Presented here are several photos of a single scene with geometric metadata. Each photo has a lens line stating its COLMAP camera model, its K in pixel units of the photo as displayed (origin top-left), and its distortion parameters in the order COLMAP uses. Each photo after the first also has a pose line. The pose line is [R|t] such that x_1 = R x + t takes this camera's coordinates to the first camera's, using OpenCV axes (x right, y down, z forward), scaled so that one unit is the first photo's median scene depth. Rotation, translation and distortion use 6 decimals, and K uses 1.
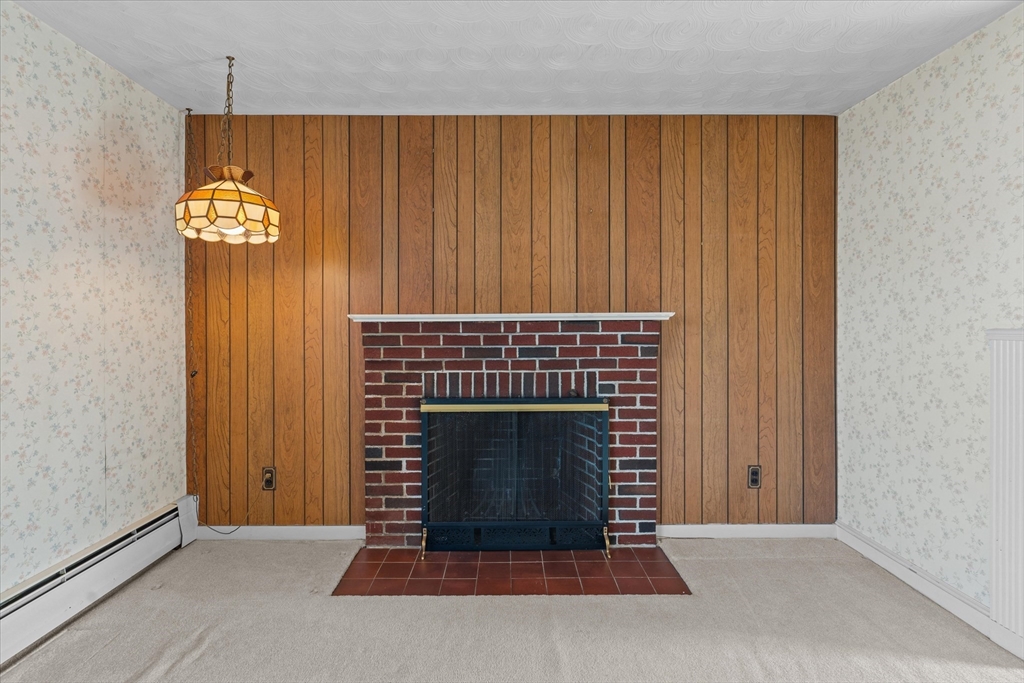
lens RADIAL K [[488.6, 0, 510.9], [0, 488.6, 327.6], [0, 0, 1]] dist [-0.000313, 0.000258]
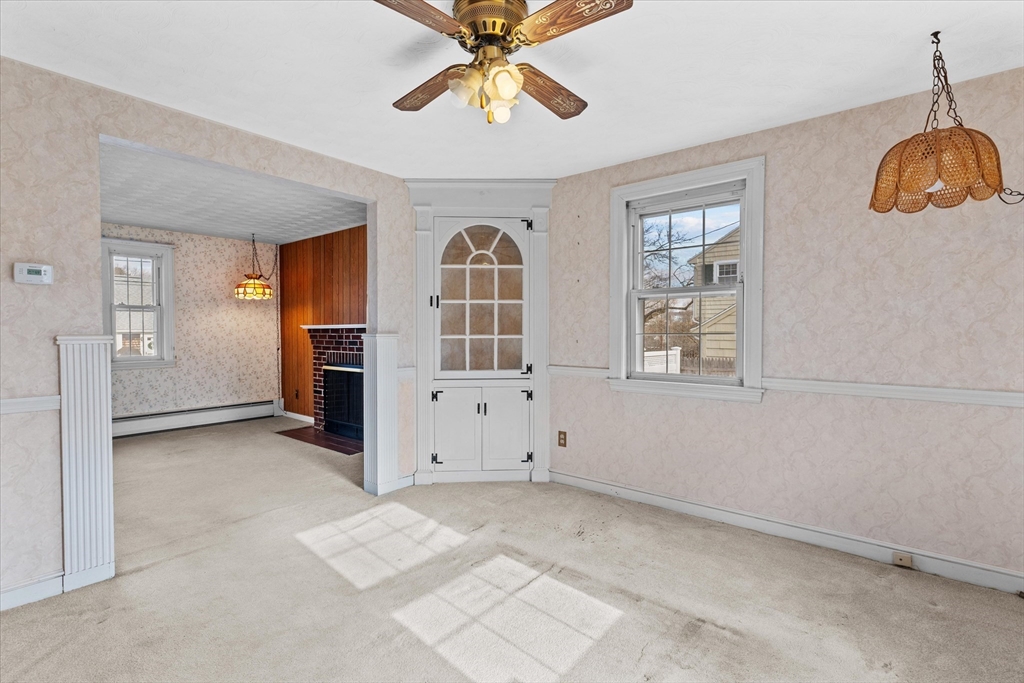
lens RADIAL K [[484.6, 0, 511.0], [0, 484.6, 338.9], [0, 0, 1]] dist [0.000185, 0.000648]
pose [[0.763229, 0.013547, -0.645986, 1.873967], [-0.001821, 0.999821, 0.018815, -0.007368], [0.646126, -0.013184, 0.763117, -0.132607]]
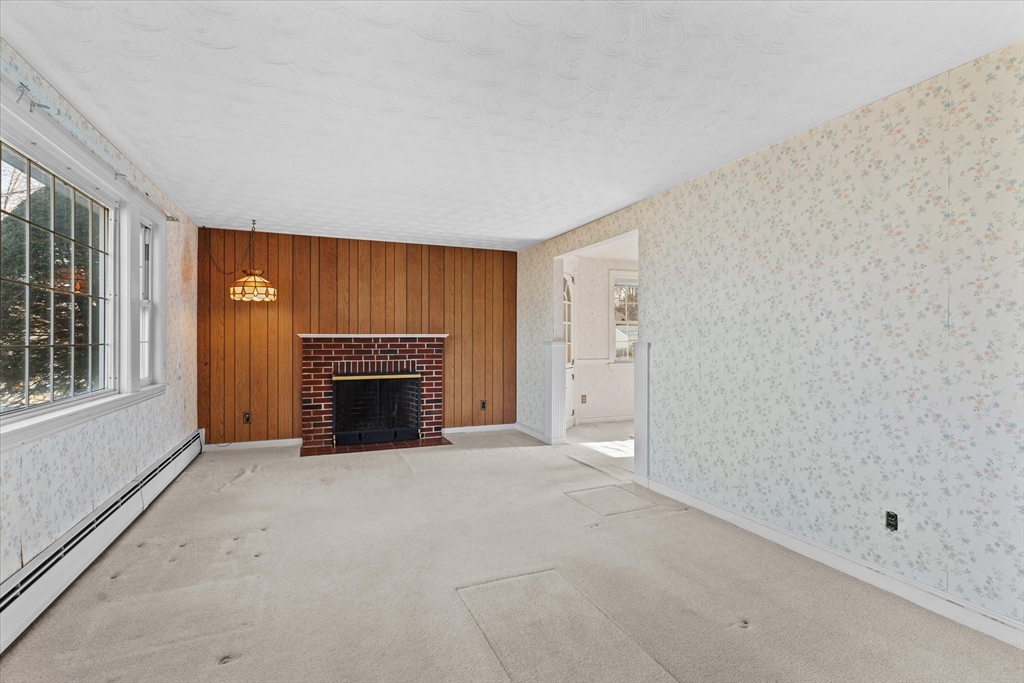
lens RADIAL K [[484.6, 0, 511.0], [0, 484.6, 338.9], [0, 0, 1]] dist [0.000185, 0.000648]
pose [[0.926766, 0.003773, 0.375620, -0.251674], [-0.002803, 0.999991, -0.003129, -0.001708], [-0.375628, 0.001847, 0.926769, -1.211516]]
